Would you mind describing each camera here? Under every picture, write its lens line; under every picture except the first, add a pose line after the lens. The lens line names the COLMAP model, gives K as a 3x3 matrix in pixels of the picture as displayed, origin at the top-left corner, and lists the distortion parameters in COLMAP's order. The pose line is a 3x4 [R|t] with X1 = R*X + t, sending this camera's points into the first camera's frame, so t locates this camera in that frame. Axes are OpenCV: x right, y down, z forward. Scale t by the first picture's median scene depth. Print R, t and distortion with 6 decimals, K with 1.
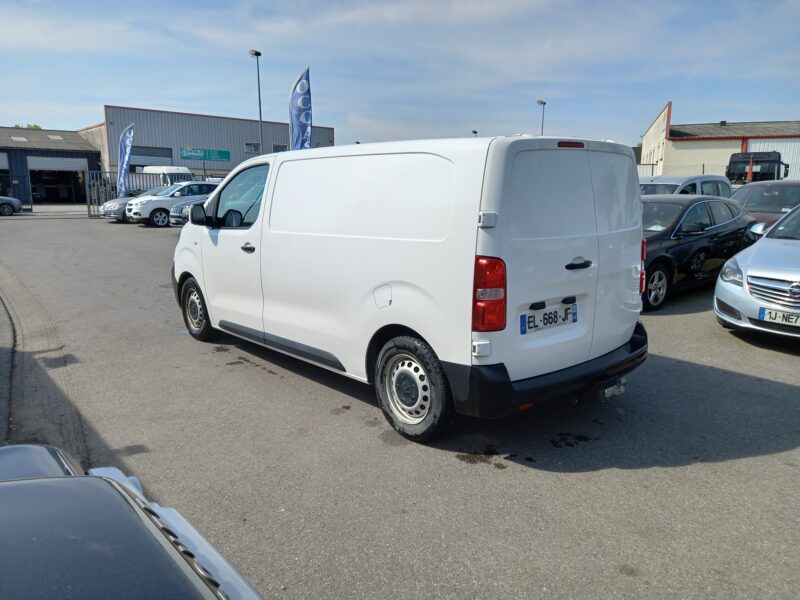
lens RADIAL K [[577.9, 0, 400.1], [0, 577.9, 302.6], [0, 0, 1]] dist [0.046320, -0.014485]
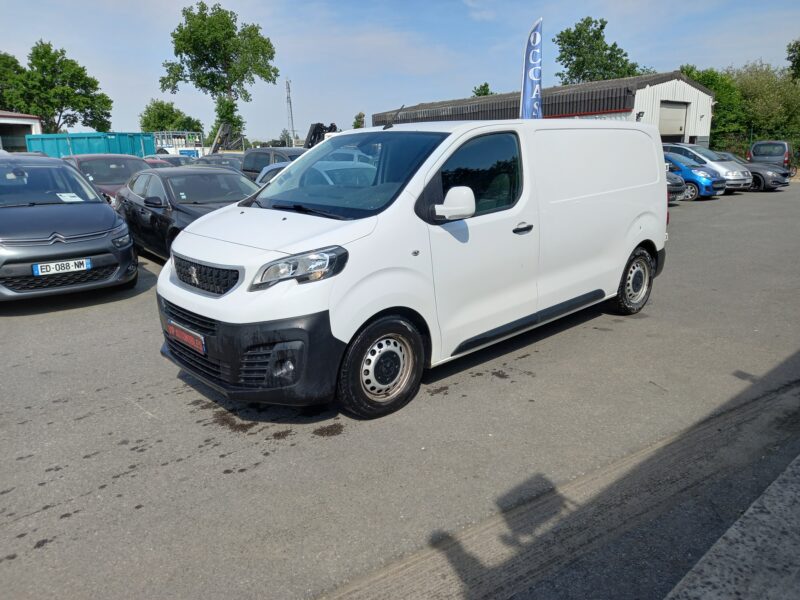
lens RADIAL K [[577.9, 0, 399.1], [0, 577.9, 298.4], [0, 0, 1]] dist [0.046320, -0.014485]
pose [[-0.032710, -0.247272, 0.968394, -0.992836], [0.225243, 0.942163, 0.248182, -0.219784], [-0.973753, 0.226242, 0.024879, 1.015430]]
